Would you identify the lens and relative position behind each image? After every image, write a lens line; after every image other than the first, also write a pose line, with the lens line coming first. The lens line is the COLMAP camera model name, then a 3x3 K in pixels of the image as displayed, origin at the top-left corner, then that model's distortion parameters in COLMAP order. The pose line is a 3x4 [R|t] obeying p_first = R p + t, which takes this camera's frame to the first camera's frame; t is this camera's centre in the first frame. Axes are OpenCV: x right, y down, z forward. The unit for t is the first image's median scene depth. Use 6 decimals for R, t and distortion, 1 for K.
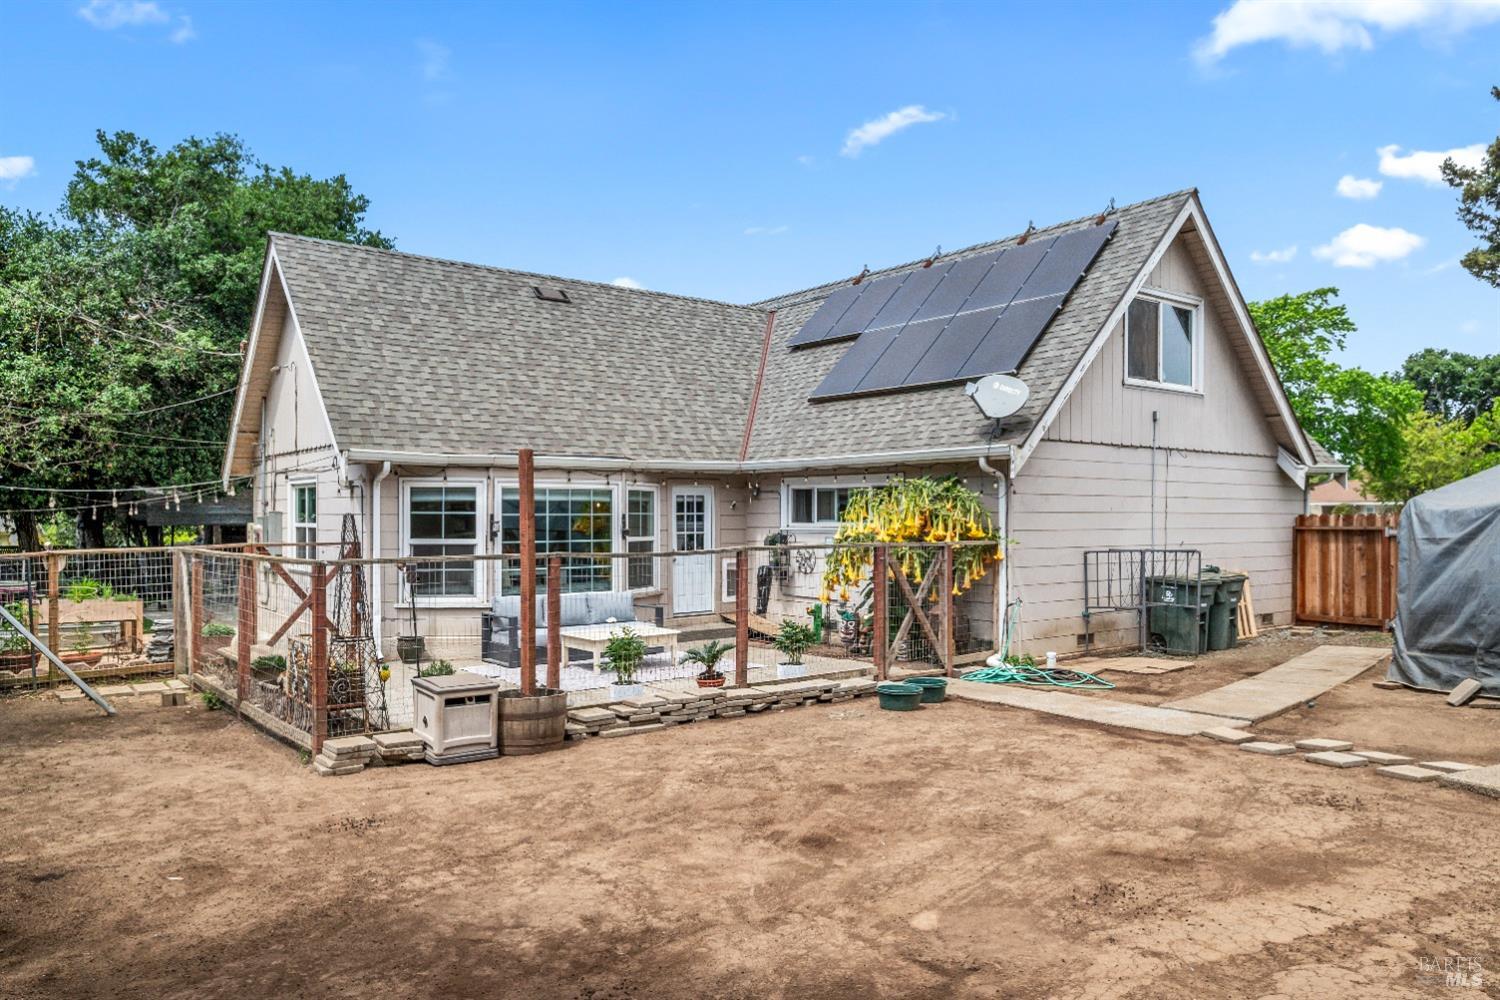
lens RADIAL K [[1063.5, 0, 750.8], [0, 1063.5, 504.1], [0, 0, 1]] dist [0.001334, -0.002476]
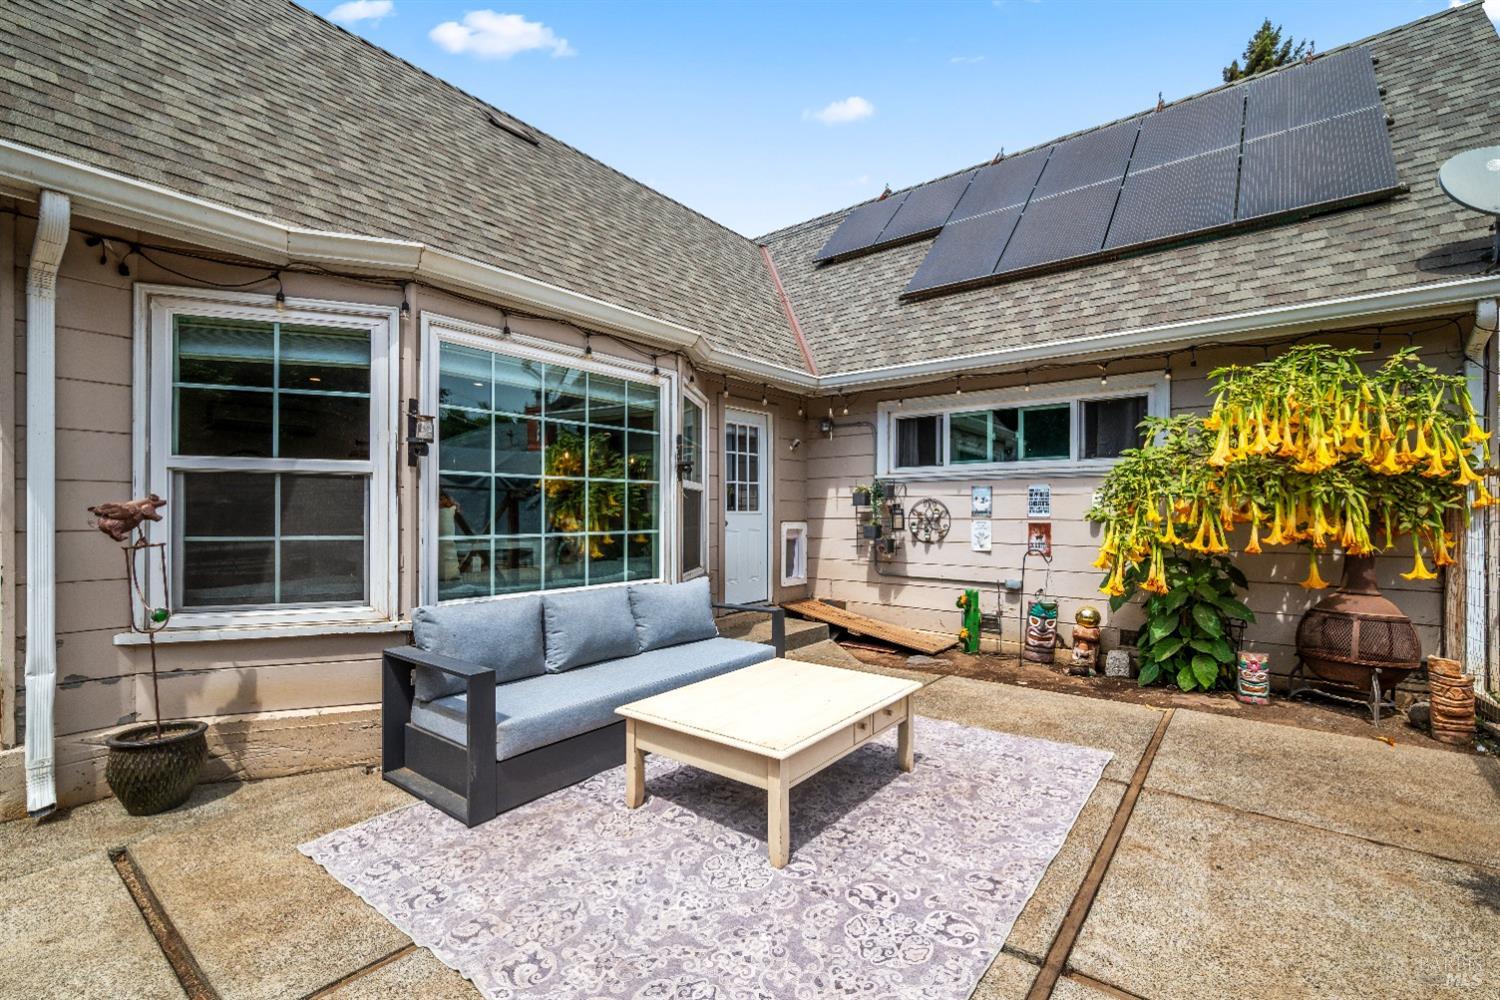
lens RADIAL K [[660.9, 0, 749.6], [0, 660.9, 505.9], [0, 0, 1]] dist [-0.001194, -0.000201]
pose [[0.972263, 0.004677, 0.233842, -0.175804], [-0.005204, 0.999985, 0.001637, 0.048356], [-0.233831, -0.002808, 0.972273, 0.718516]]
